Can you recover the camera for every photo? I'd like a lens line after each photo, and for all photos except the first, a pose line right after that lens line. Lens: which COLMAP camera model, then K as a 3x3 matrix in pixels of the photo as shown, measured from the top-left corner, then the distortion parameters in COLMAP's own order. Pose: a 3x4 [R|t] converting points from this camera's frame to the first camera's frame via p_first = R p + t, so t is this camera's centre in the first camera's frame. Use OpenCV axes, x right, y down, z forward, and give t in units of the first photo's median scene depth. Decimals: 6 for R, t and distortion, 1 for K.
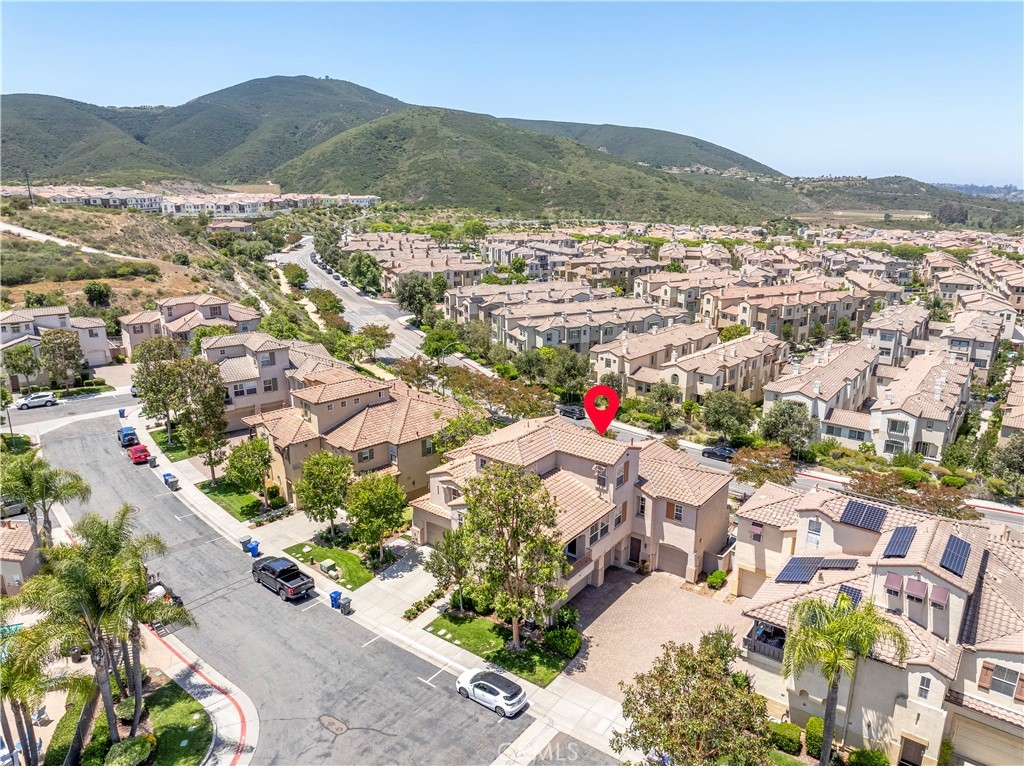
lens RADIAL K [[717.4, 0, 514.0], [0, 717.4, 384.3], [0, 0, 1]] dist [-0.022168, 0.009291]
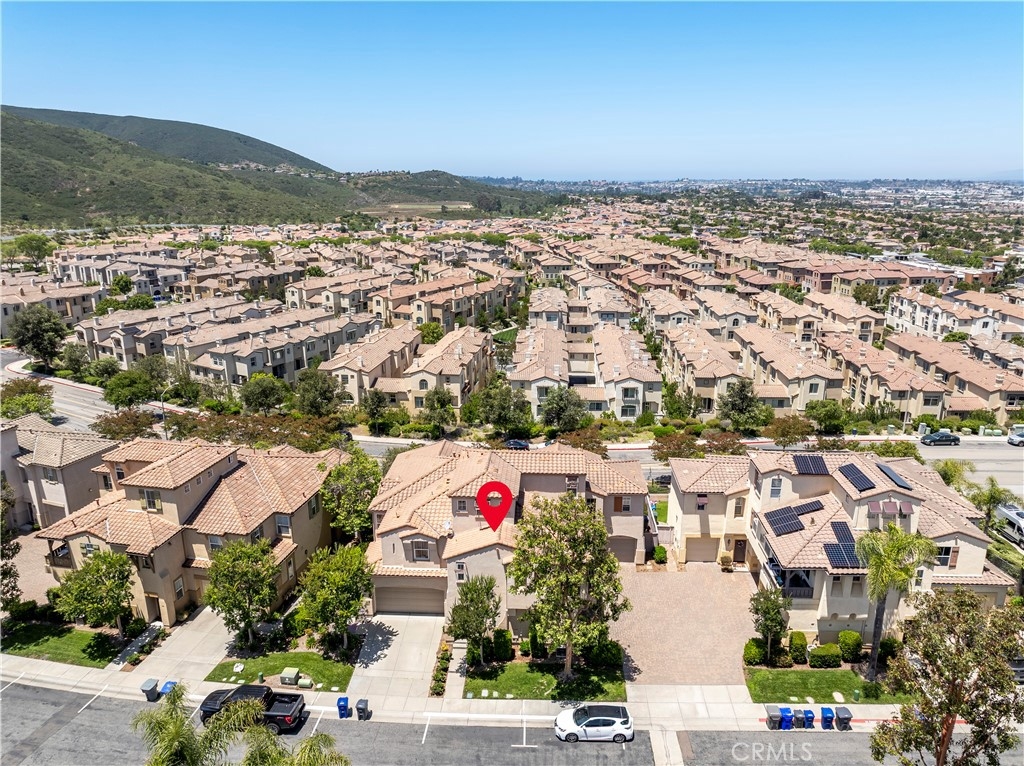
lens RADIAL K [[730.9, 0, 512.0], [0, 730.9, 383.0], [0, 0, 1]] dist [-0.020877, 0.004699]
pose [[0.829496, -0.161722, 0.534587, -0.203757], [0.162232, 0.985659, 0.046449, -0.034150], [-0.534432, 0.048198, 0.843836, 0.068103]]
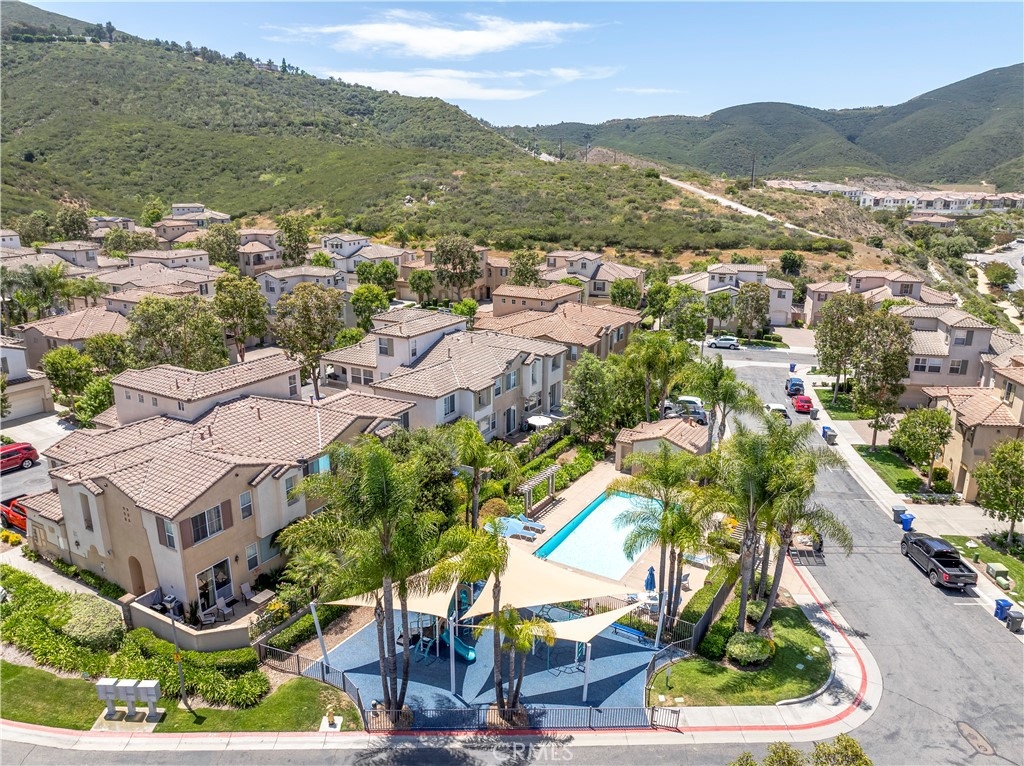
lens RADIAL K [[717.4, 0, 514.0], [0, 717.4, 384.3], [0, 0, 1]] dist [-0.022168, 0.009291]
pose [[0.636053, 0.211021, -0.742231, -0.024292], [-0.213753, 0.972423, 0.093292, 0.040814], [0.741449, 0.099315, 0.663619, 0.011719]]
